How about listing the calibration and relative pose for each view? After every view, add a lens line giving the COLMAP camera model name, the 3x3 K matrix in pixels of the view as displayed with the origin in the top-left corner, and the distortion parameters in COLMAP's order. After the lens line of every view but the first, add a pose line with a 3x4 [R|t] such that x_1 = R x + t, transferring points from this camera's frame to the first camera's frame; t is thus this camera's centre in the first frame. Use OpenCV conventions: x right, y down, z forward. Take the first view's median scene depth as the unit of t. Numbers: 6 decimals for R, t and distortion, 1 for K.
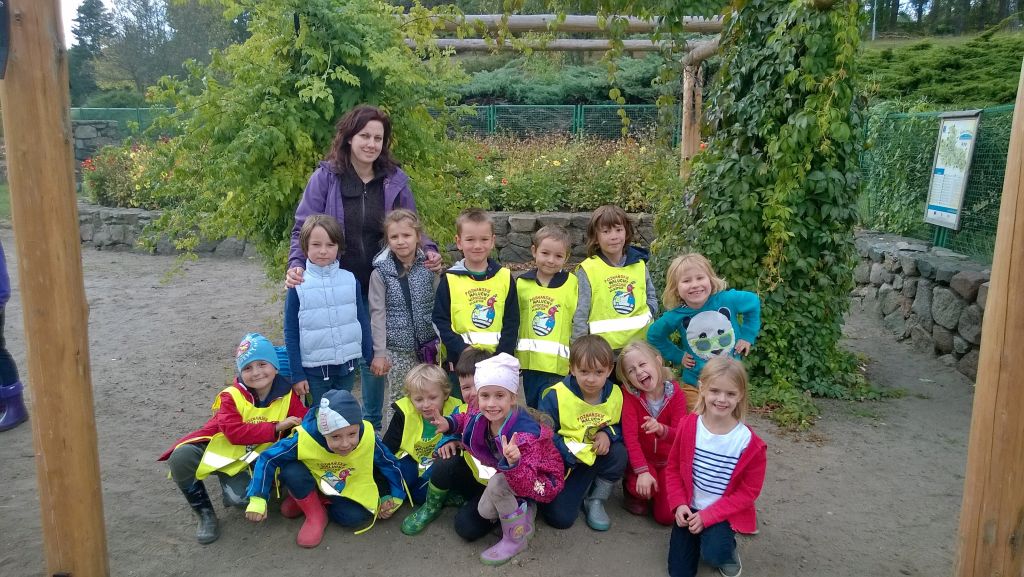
lens RADIAL K [[769.7, 0, 516.7], [0, 769.7, 293.3], [0, 0, 1]] dist [0.000706, -0.053678]
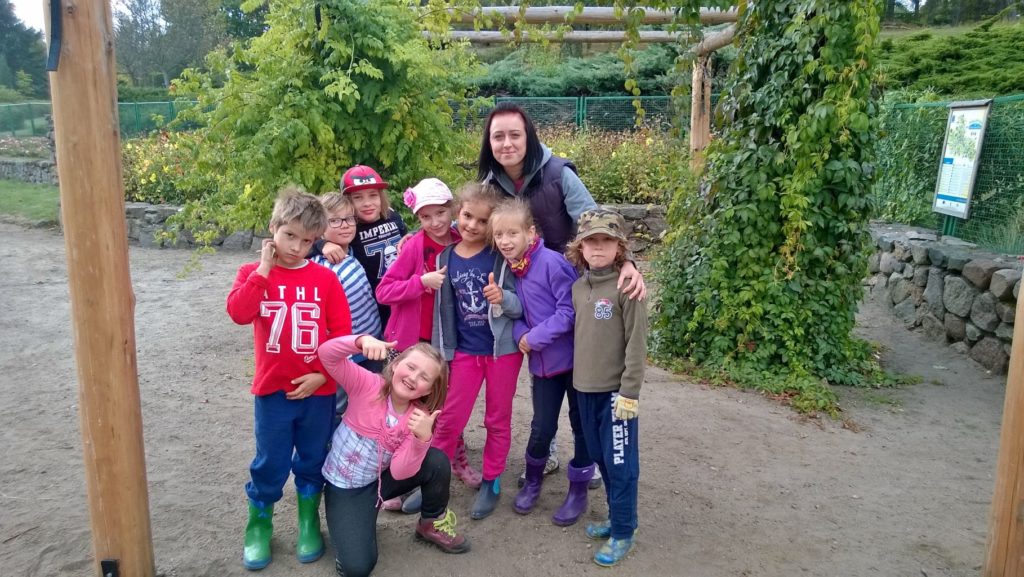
lens RADIAL K [[769.7, 0, 516.7], [0, 769.7, 293.3], [0, 0, 1]] dist [0.000706, -0.053678]
pose [[0.999974, -0.005863, 0.004251, -0.029525], [0.005824, 0.999941, 0.009134, 0.003349], [-0.004304, -0.009109, 0.999949, -0.007701]]
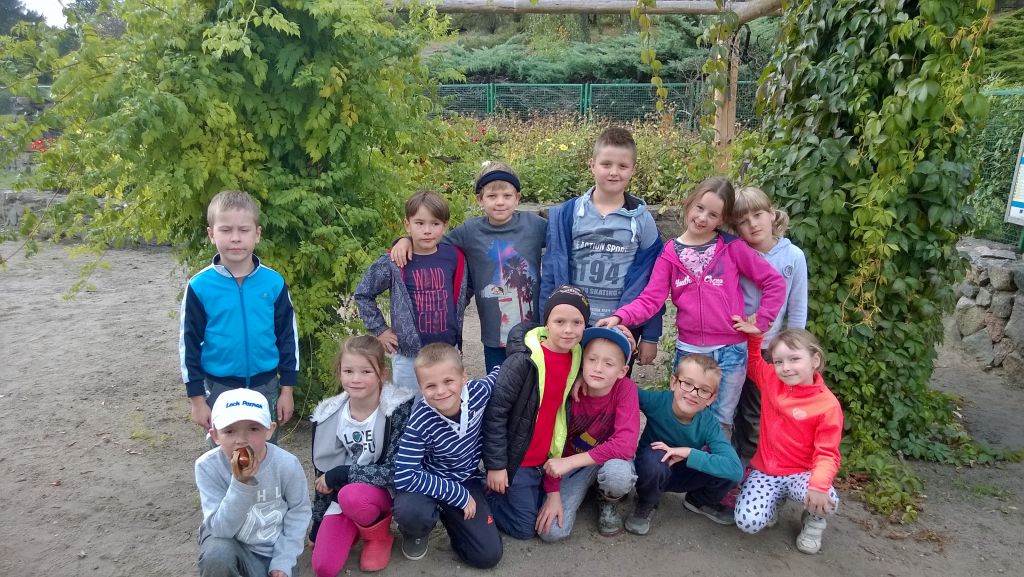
lens RADIAL K [[772.0, 0, 517.4], [0, 772.0, 295.5], [0, 0, 1]] dist [-0.010226, -0.033871]
pose [[0.999976, 0.006901, 0.000240, 0.000749], [-0.006904, 0.999710, 0.023063, -0.041754], [-0.000081, -0.023064, 0.999734, 0.246141]]
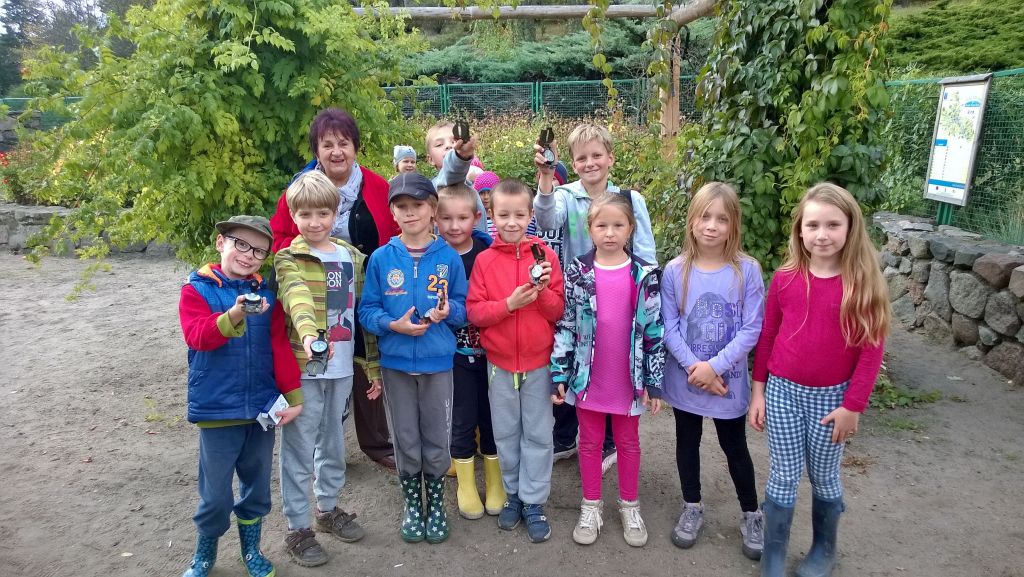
lens RADIAL K [[769.7, 0, 516.7], [0, 769.7, 293.3], [0, 0, 1]] dist [0.000706, -0.053678]
pose [[0.997782, -0.035251, 0.056473, -0.022129], [0.033930, 0.999132, 0.024186, -0.025508], [-0.057276, -0.022216, 0.998111, 0.153076]]
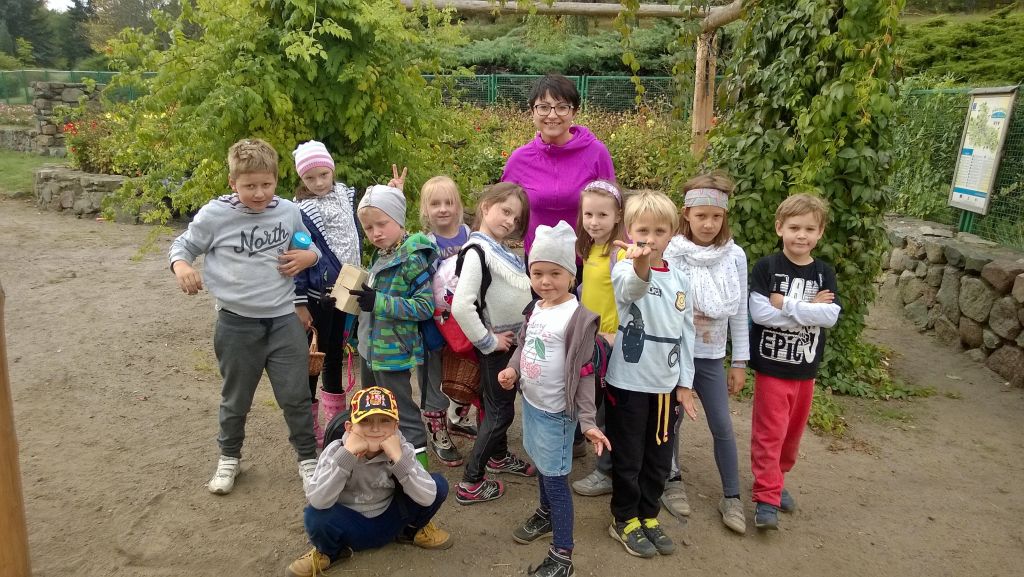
lens RADIAL K [[772.0, 0, 517.4], [0, 772.0, 295.5], [0, 0, 1]] dist [-0.010226, -0.033871]
pose [[0.999826, 0.018253, 0.003935, -0.000626], [-0.018384, 0.999172, 0.036287, -0.010028], [-0.003270, -0.036353, 0.999334, 0.081399]]
